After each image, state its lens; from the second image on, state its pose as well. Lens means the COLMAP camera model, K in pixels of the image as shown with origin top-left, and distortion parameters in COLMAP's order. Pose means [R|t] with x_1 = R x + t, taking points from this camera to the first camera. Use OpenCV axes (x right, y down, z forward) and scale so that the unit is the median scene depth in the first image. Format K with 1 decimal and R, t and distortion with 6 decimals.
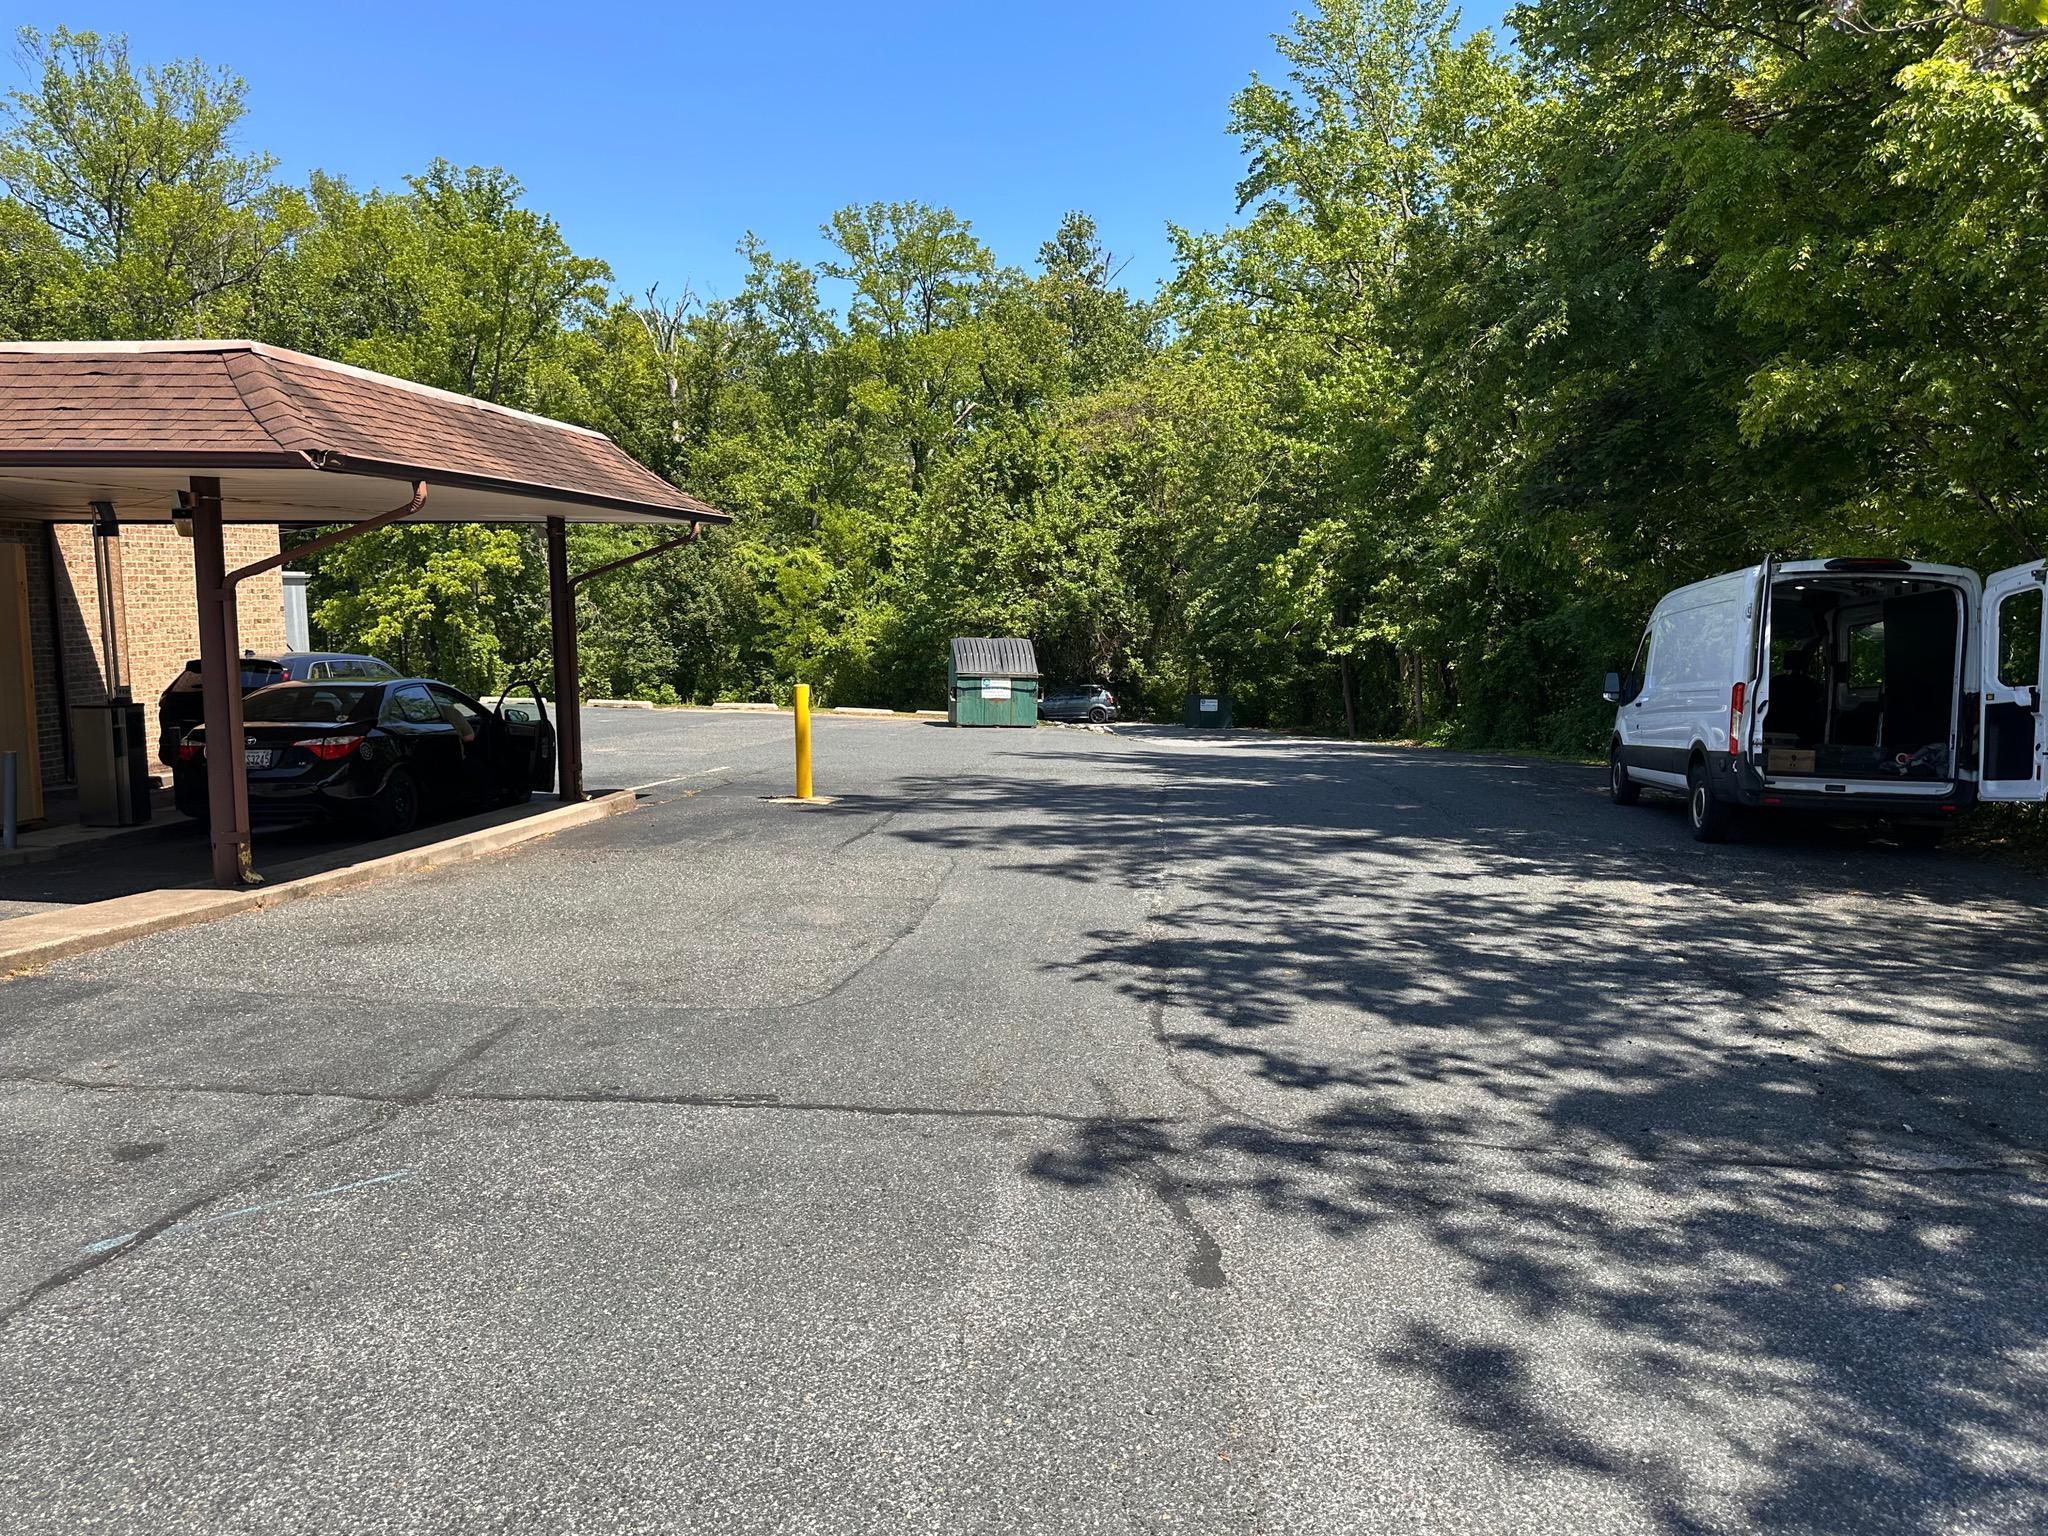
lens RADIAL K [[1504.8, 0, 988.9], [0, 1504.8, 822.4], [0, 0, 1]] dist [0.001228, -0.010215]
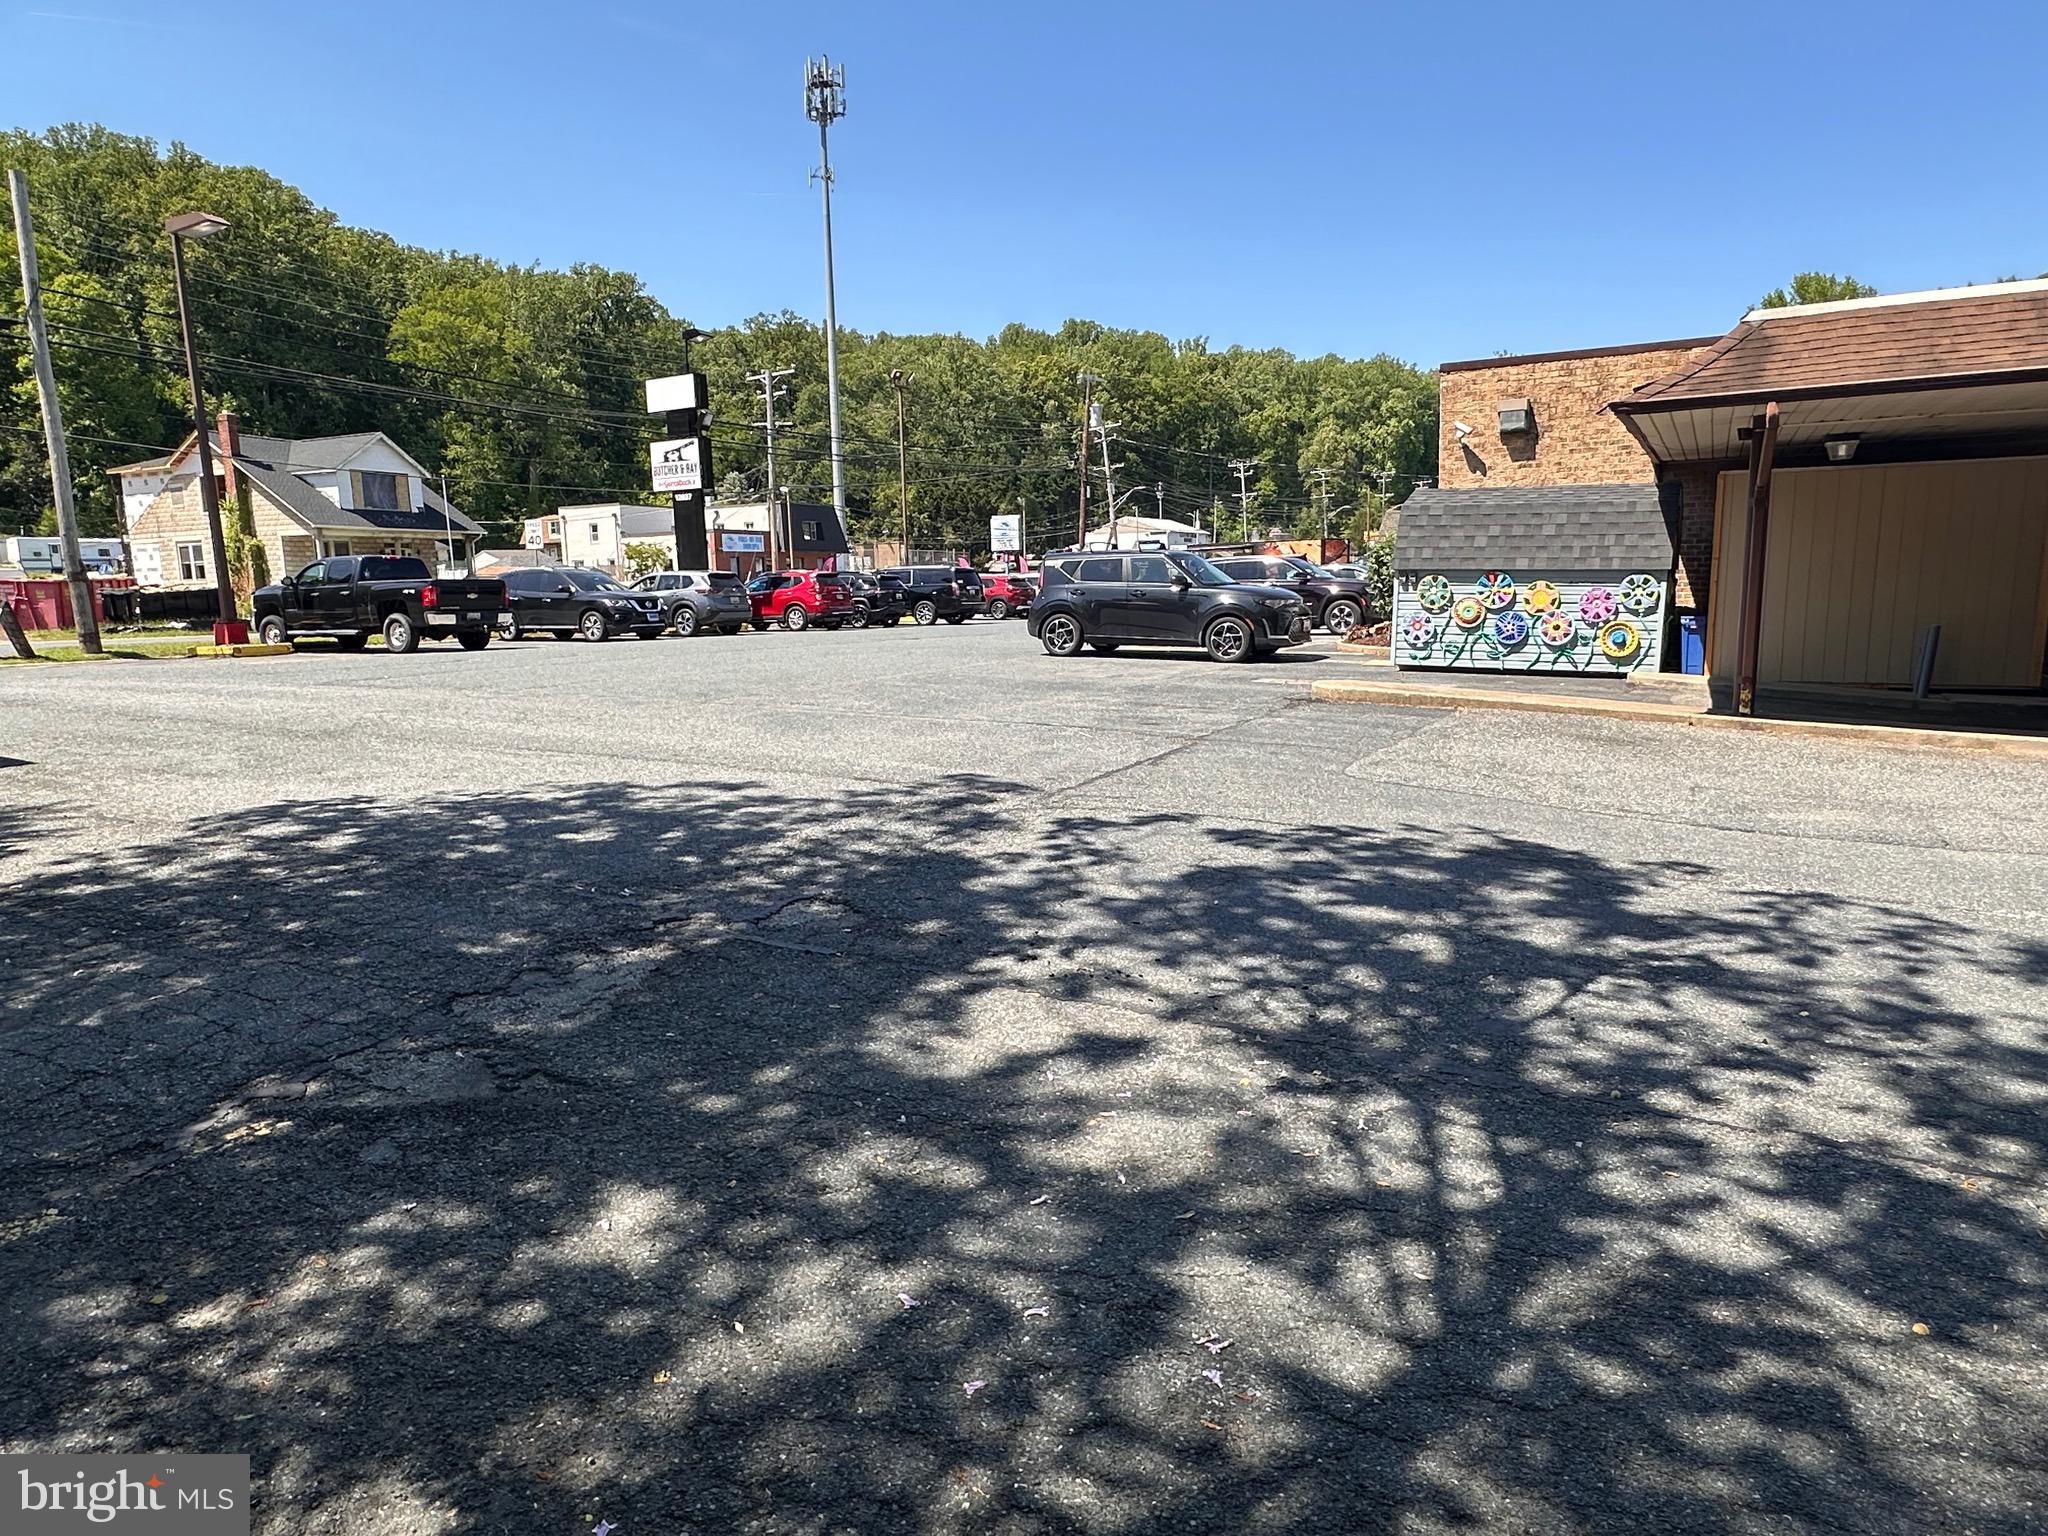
lens RADIAL K [[1263.3, 0, 1027.5], [0, 1263.3, 775.0], [0, 0, 1]] dist [-0.010308, 0.007331]
pose [[-0.398314, 0.155535, -0.903966, 0.139110], [-0.113546, 0.969578, 0.216856, -0.014324], [0.910194, 0.189018, -0.368536, 0.146235]]
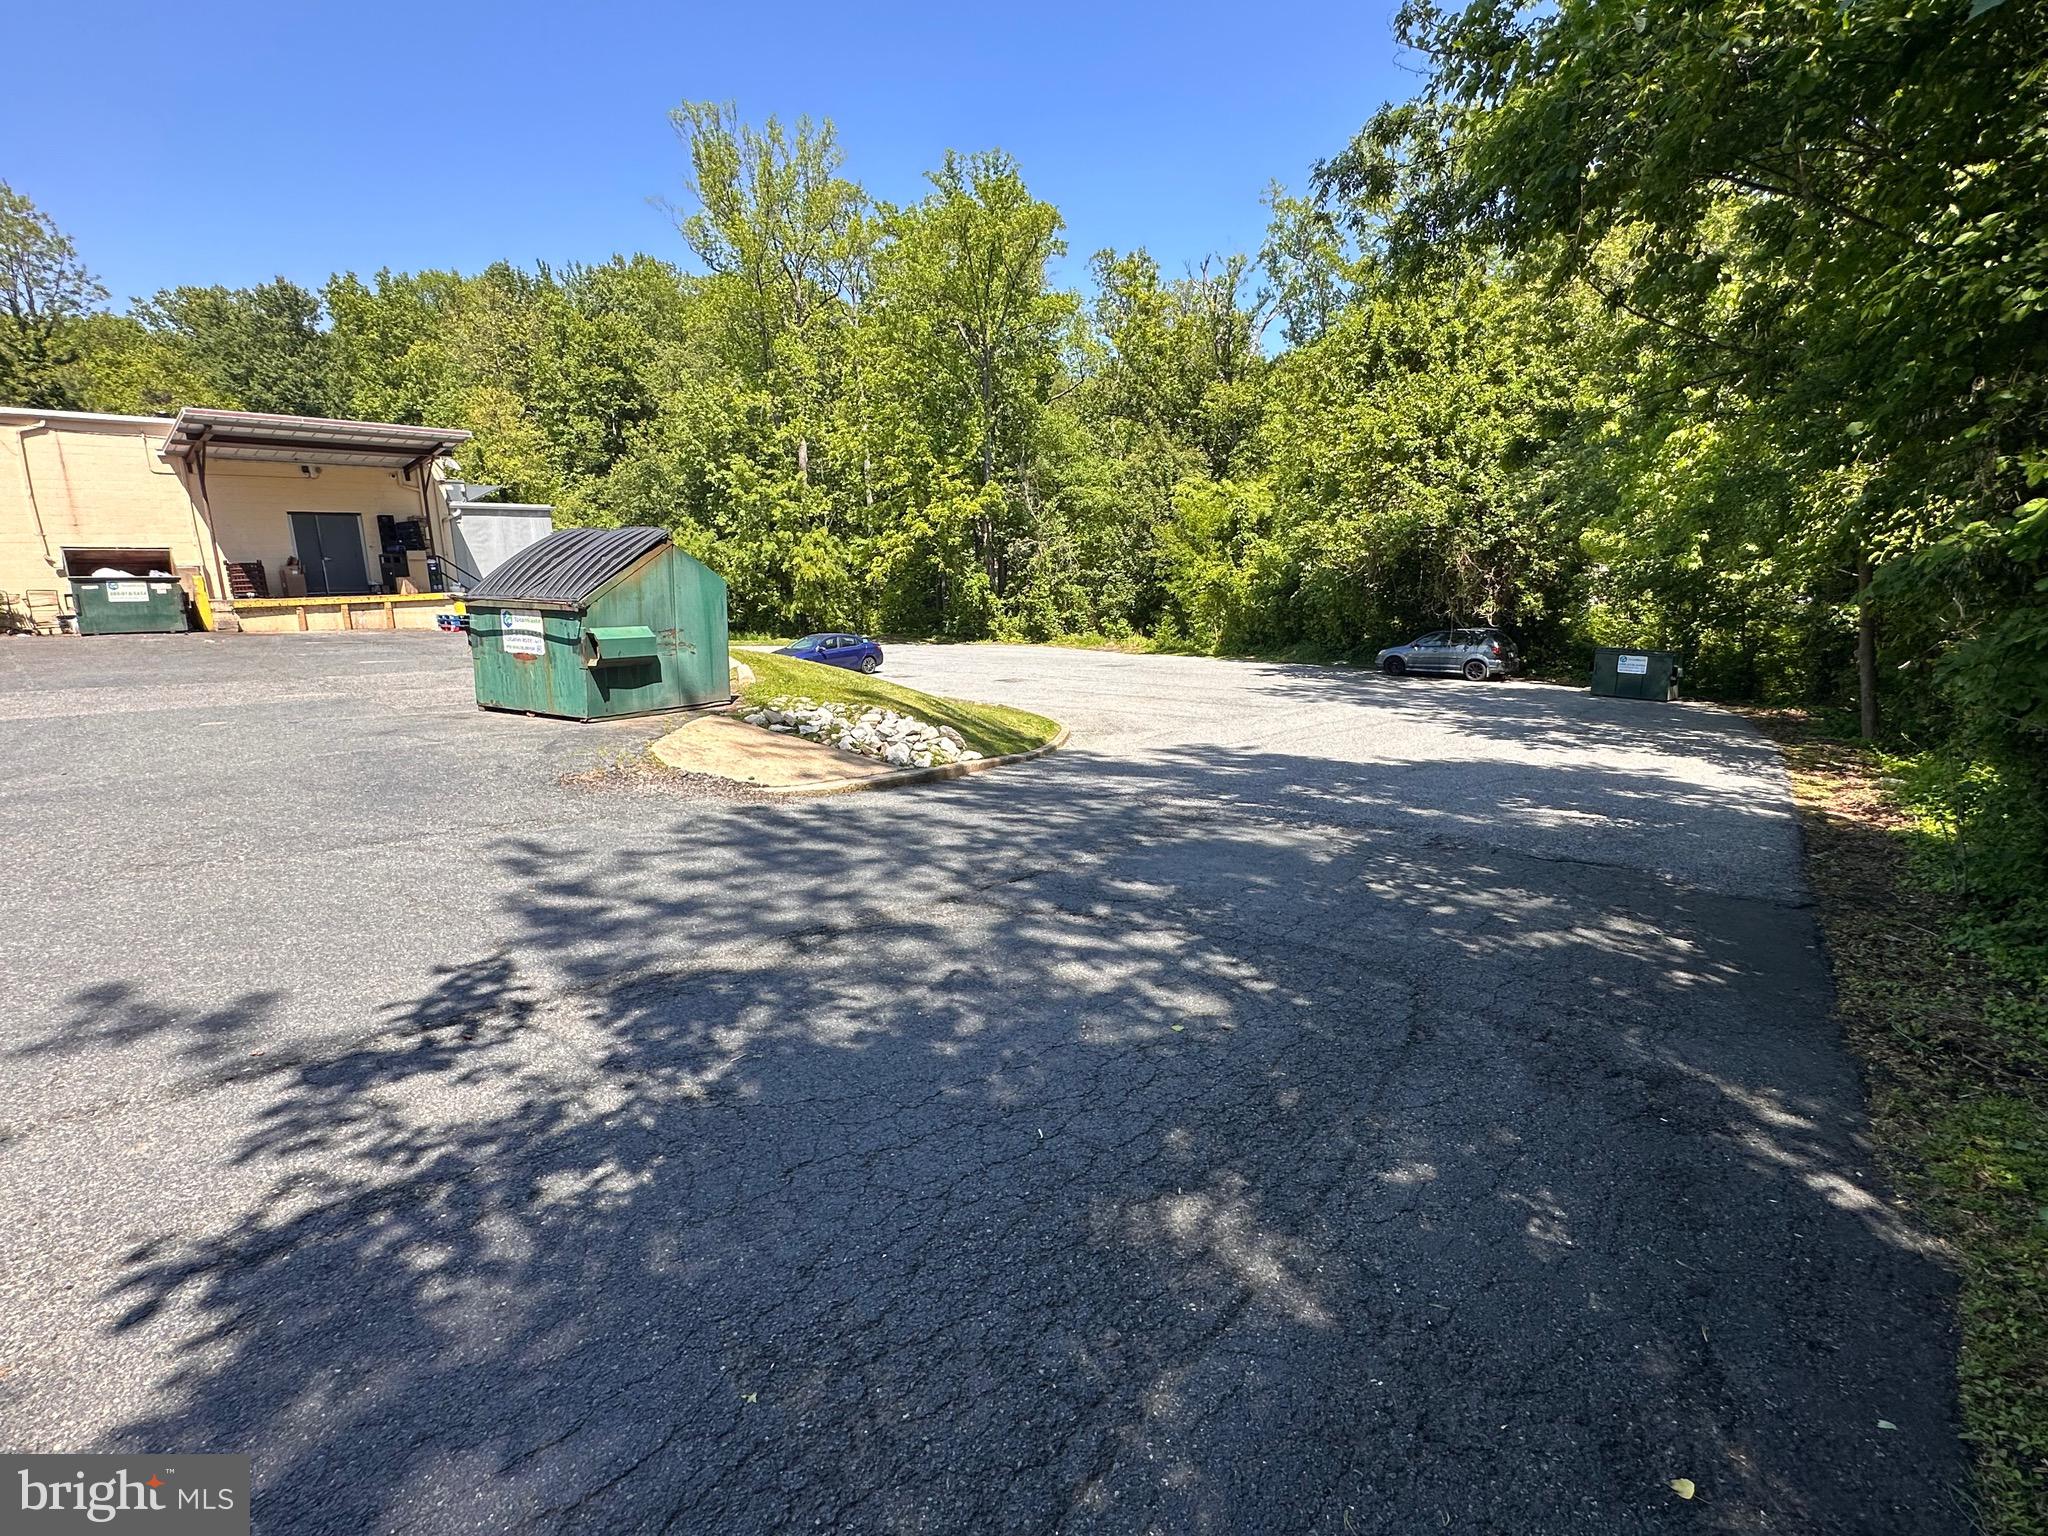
lens RADIAL K [[967.1, 0, 1037.6], [0, 967.1, 783.8], [0, 0, 1]] dist [-0.012025, 0.001118]
pose [[0.814350, 0.116968, -0.568465, 0.174704], [-0.072369, 0.992301, 0.100505, -0.047947], [0.575844, -0.040707, 0.816546, 0.481488]]
